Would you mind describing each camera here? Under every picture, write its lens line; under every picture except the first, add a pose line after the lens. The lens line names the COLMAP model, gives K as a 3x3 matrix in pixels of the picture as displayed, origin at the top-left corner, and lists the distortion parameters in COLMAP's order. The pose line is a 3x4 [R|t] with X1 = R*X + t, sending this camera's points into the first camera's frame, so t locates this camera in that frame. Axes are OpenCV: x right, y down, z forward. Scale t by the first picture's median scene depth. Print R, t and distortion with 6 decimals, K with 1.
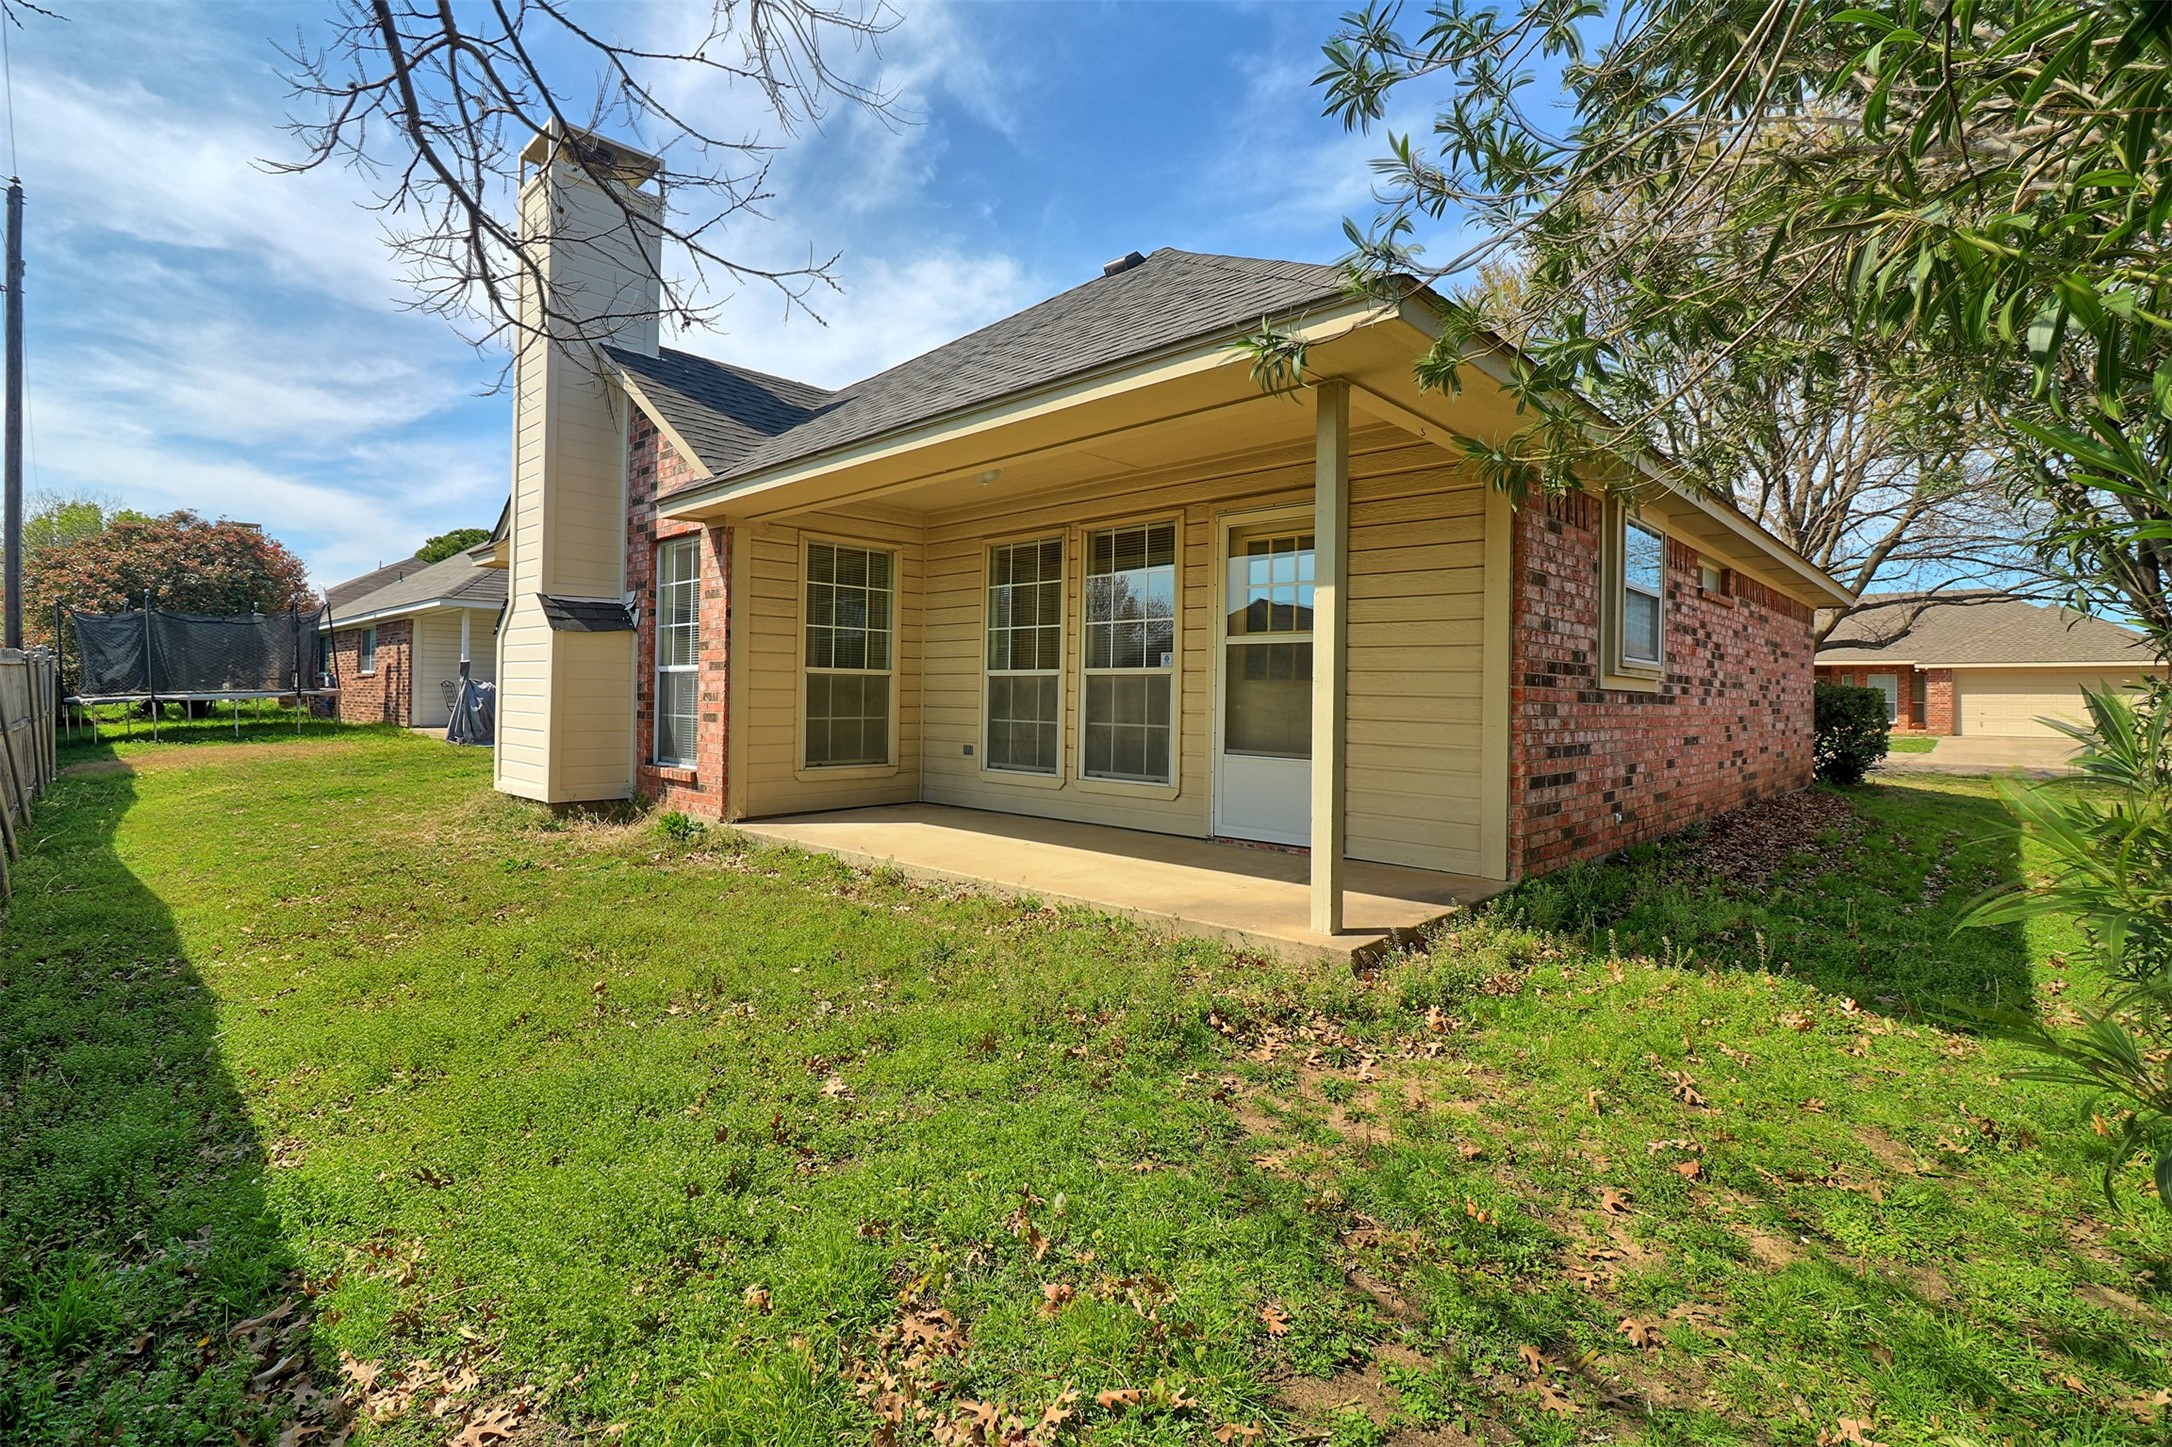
lens RADIAL K [[1014.6, 0, 1090.7], [0, 1014.6, 712.9], [0, 0, 1]] dist [0.002822, 0.000282]
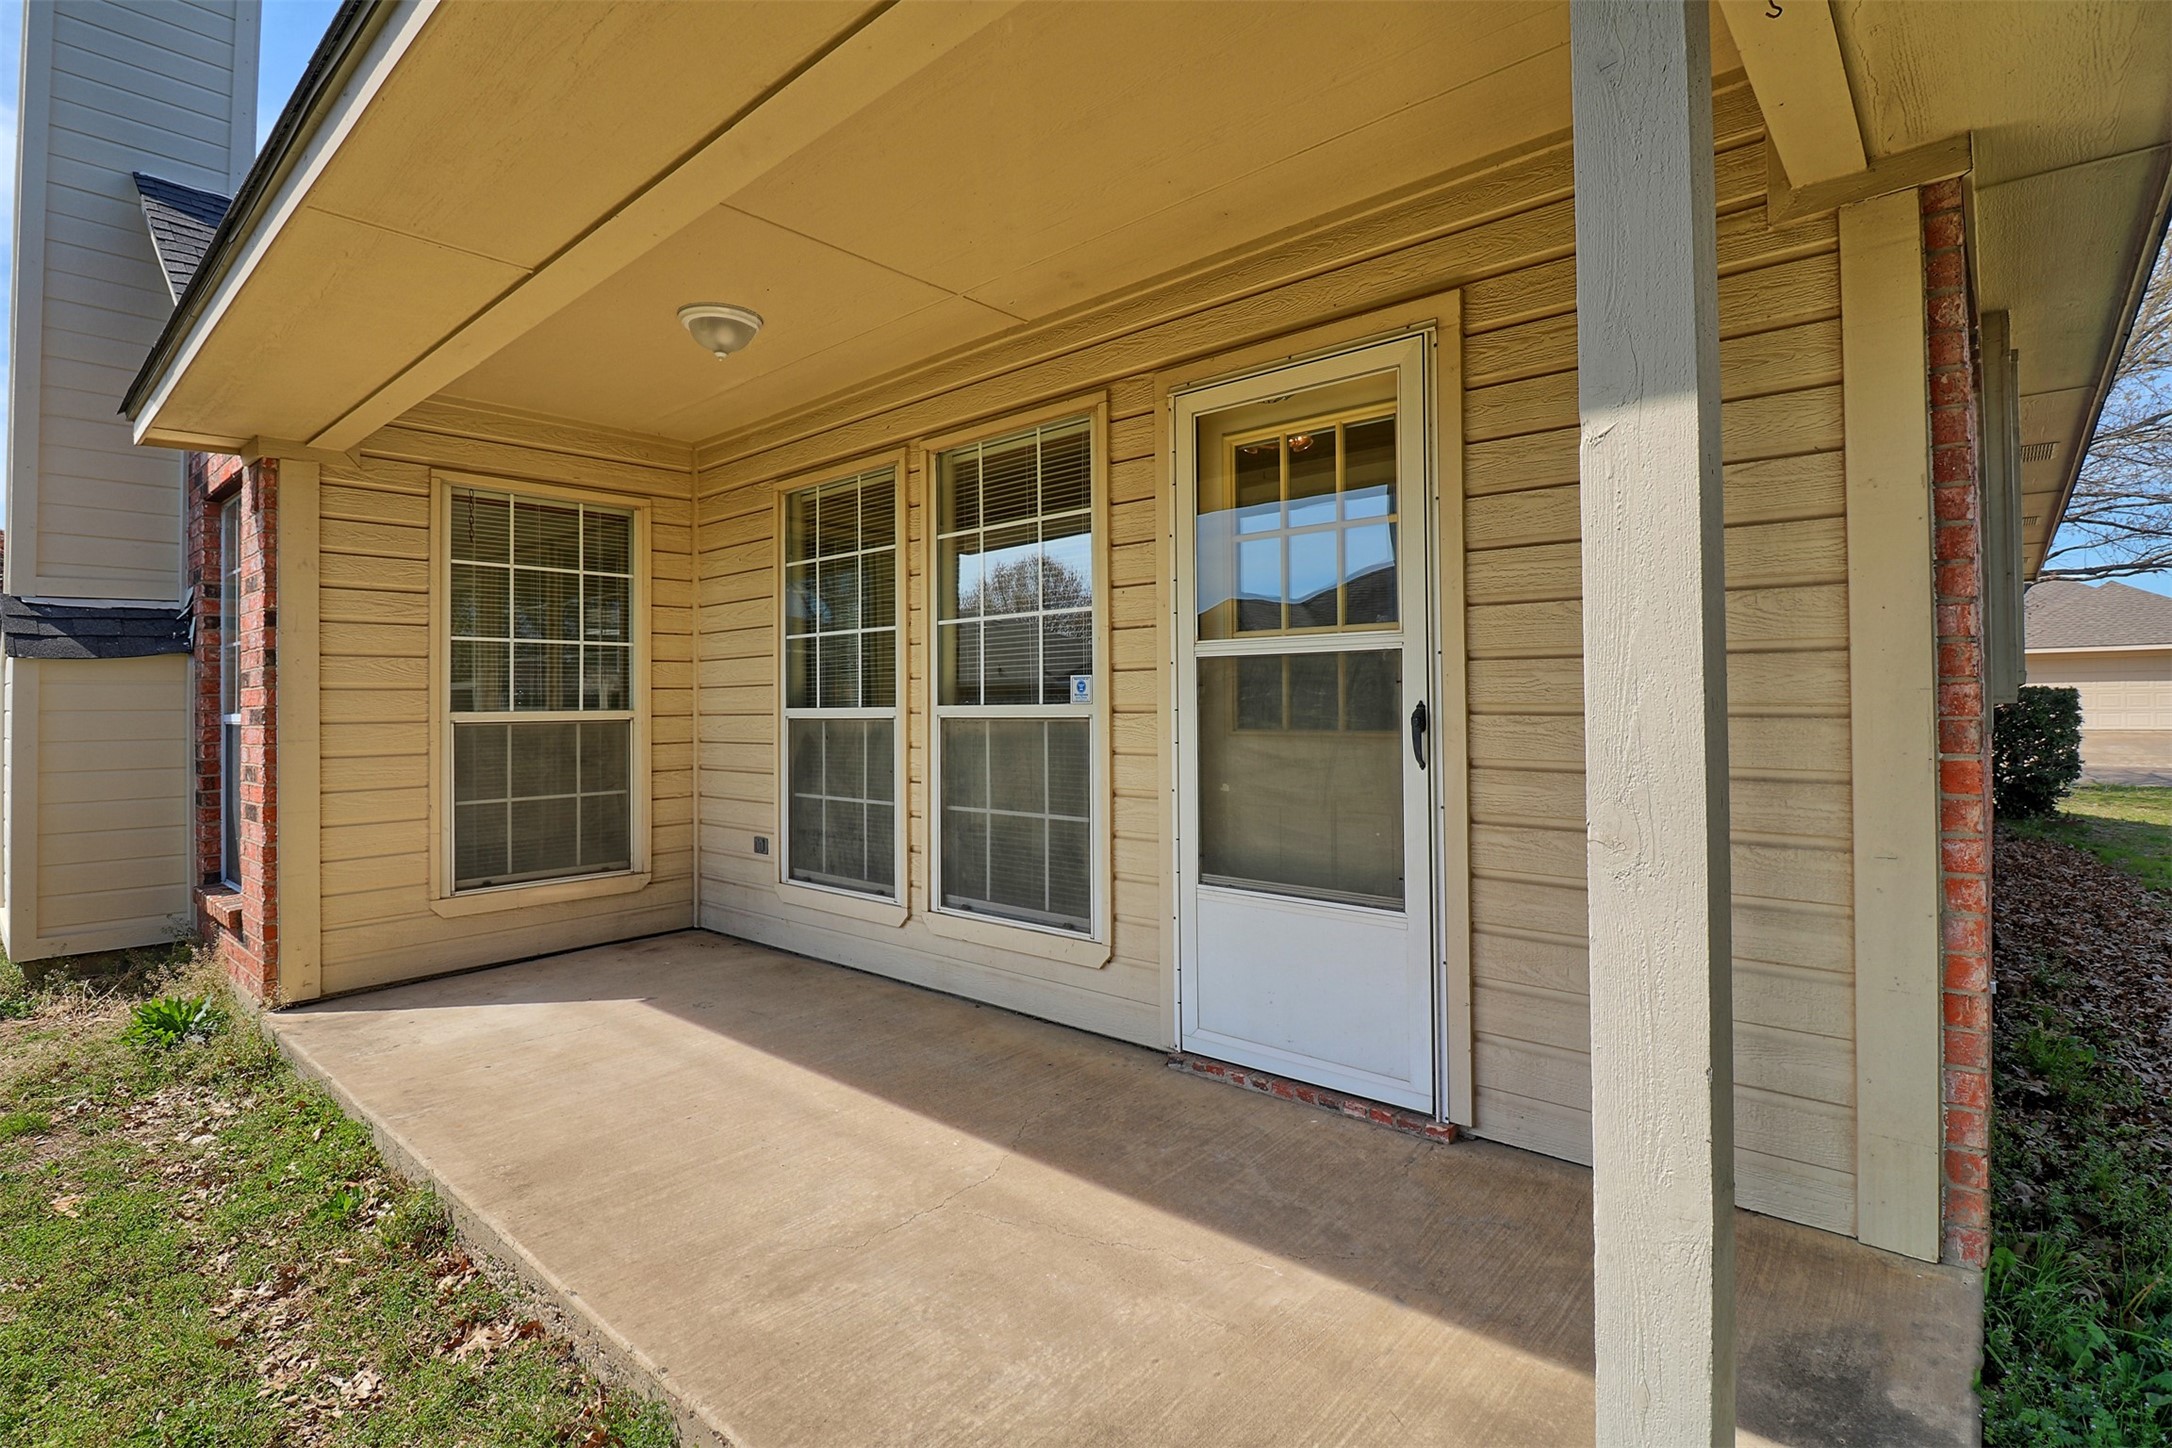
lens RADIAL K [[1014.6, 0, 1081.4], [0, 1014.6, 708.6], [0, 0, 1]] dist [0.002822, 0.000282]
pose [[0.999569, -0.025206, 0.015068, 0.061112], [0.025338, 0.999642, -0.008620, -0.034792], [-0.014845, 0.008998, 0.999849, 0.444635]]
